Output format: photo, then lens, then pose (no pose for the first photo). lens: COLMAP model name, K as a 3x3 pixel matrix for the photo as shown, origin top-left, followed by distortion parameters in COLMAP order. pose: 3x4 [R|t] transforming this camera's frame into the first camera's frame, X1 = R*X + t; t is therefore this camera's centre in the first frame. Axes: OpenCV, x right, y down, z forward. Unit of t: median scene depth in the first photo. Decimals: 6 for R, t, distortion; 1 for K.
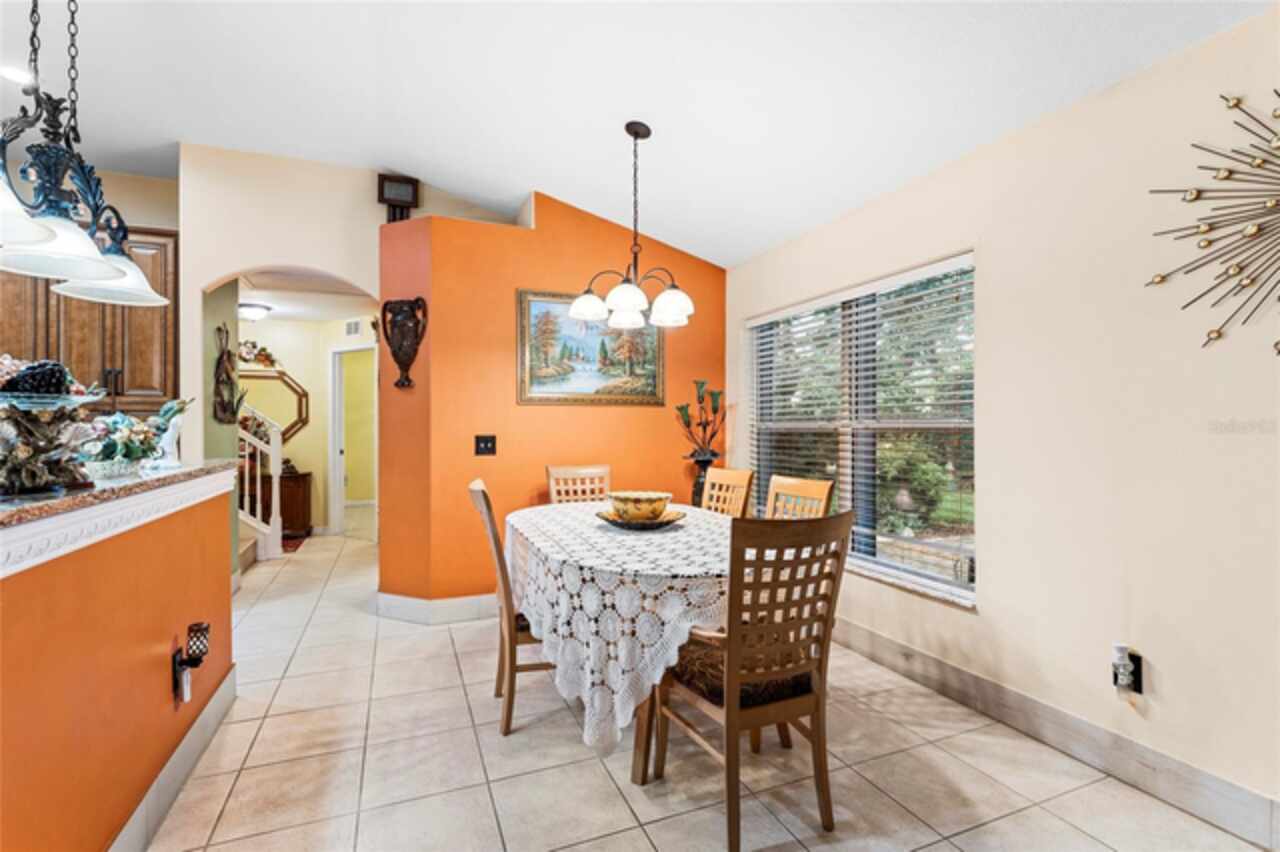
lens RADIAL K [[576.3, 0, 640.0], [0, 576.3, 426.0], [0, 0, 1]] dist [-0.000595, -0.000406]
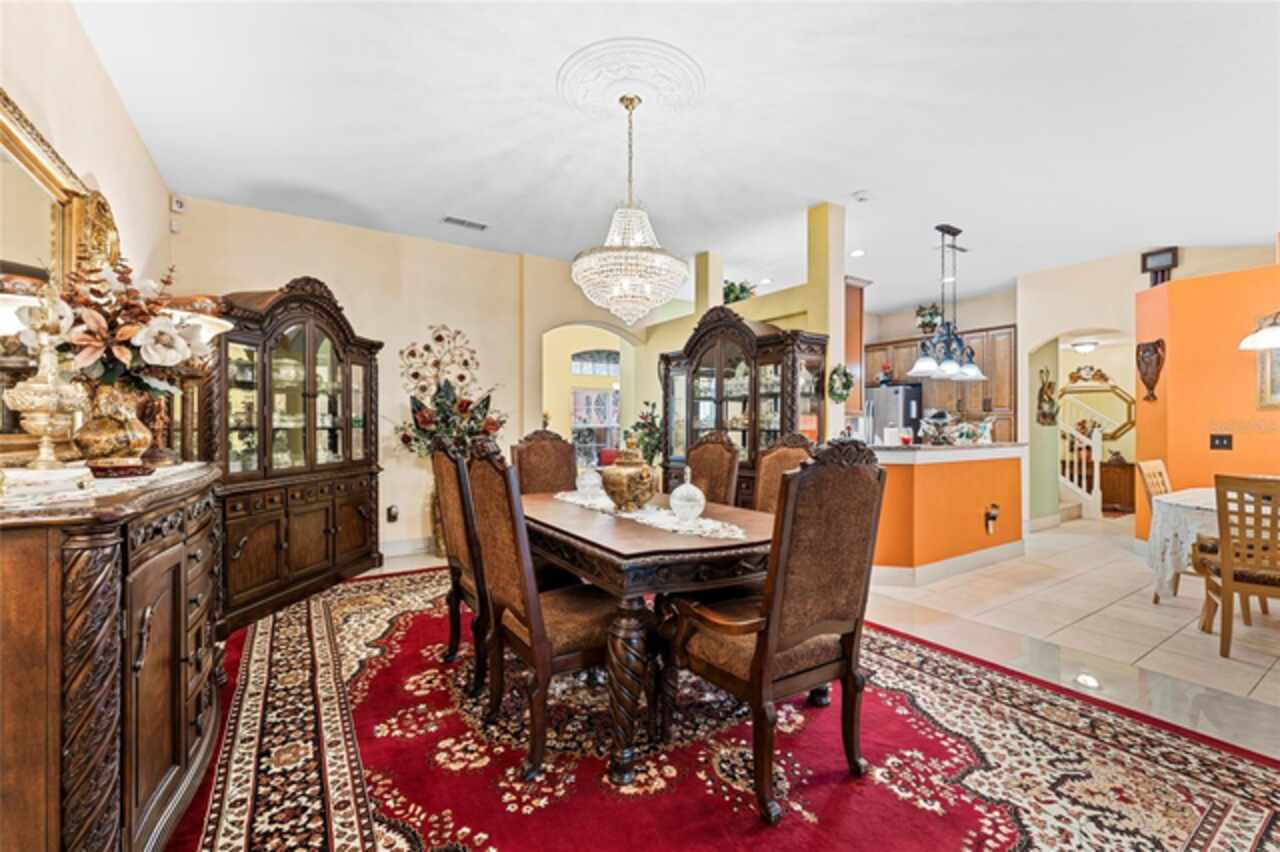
lens RADIAL K [[535.6, 0, 640.0], [0, 535.6, 426.0], [0, 0, 1]] dist [-0.000149, -0.000087]
pose [[0.184468, 0.002196, -0.982836, 0.691029], [-0.001821, 0.999997, 0.001893, -0.002928], [0.982837, 0.001441, 0.184471, -0.534405]]
